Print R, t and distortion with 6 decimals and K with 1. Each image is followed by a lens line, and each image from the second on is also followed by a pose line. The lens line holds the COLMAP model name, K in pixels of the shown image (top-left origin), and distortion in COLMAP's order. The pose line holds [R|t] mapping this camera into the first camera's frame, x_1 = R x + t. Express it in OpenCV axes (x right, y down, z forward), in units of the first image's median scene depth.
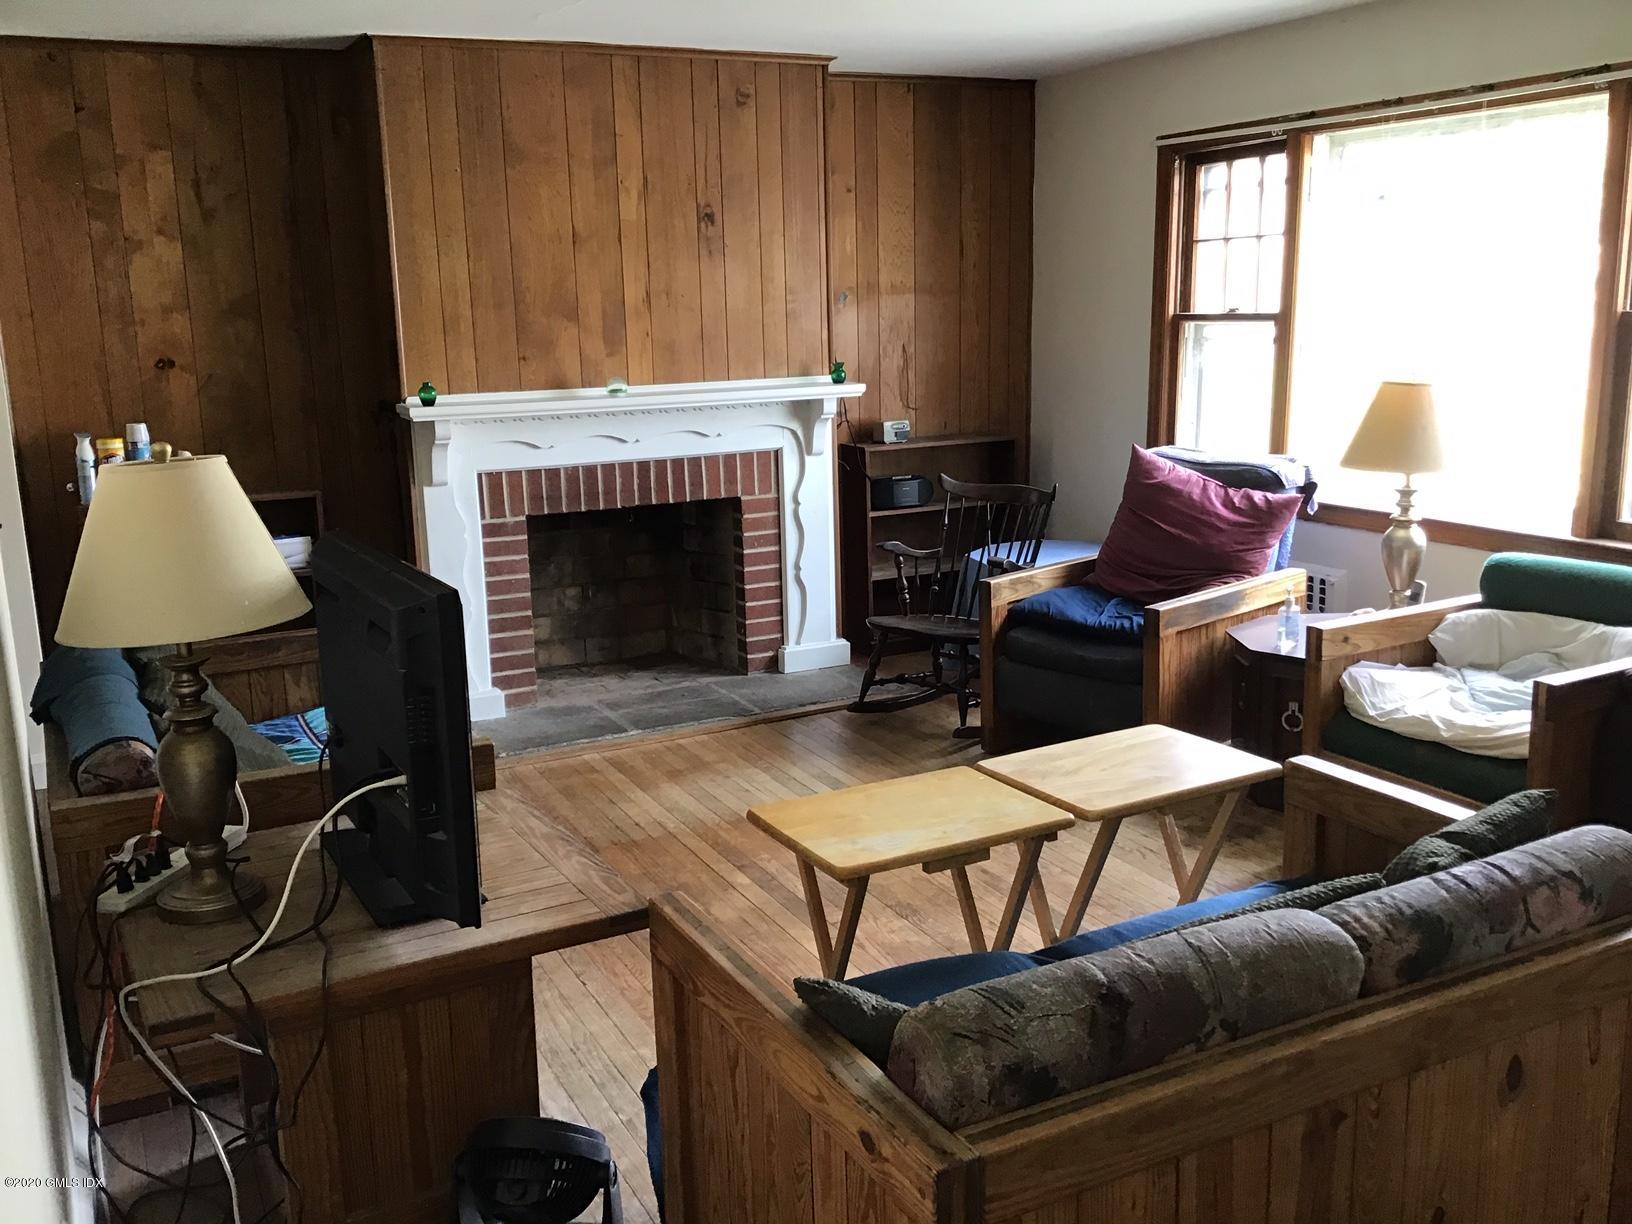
lens RADIAL K [[1483.4, 0, 822.3], [0, 1483.4, 616.4], [0, 0, 1]] dist [0.066145, -0.098669]
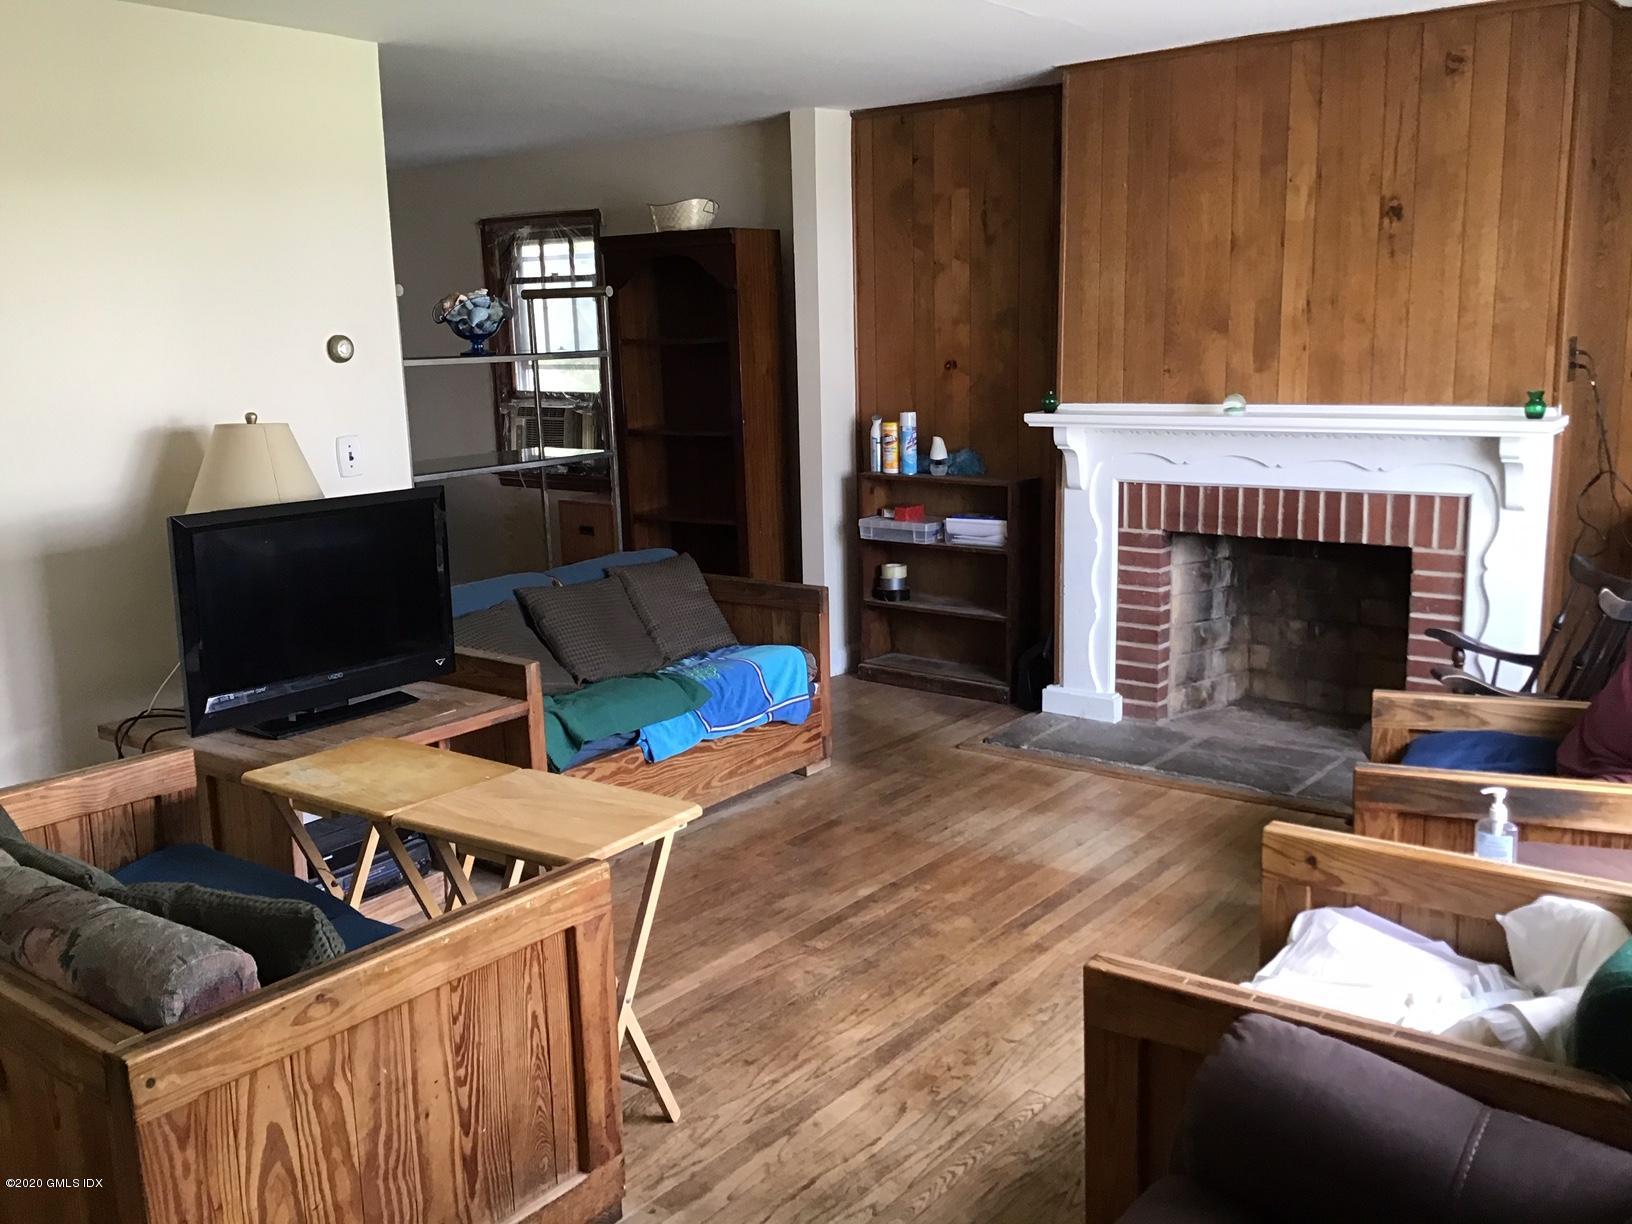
lens RADIAL K [[1483.4, 0, 815.5], [0, 1483.4, 614.2], [0, 0, 1]] dist [0.066145, -0.098669]
pose [[0.408933, 0.188428, -0.892899, 0.597875], [-0.178266, 0.976094, 0.124342, -0.095274], [0.894983, 0.108326, 0.432747, 0.376212]]
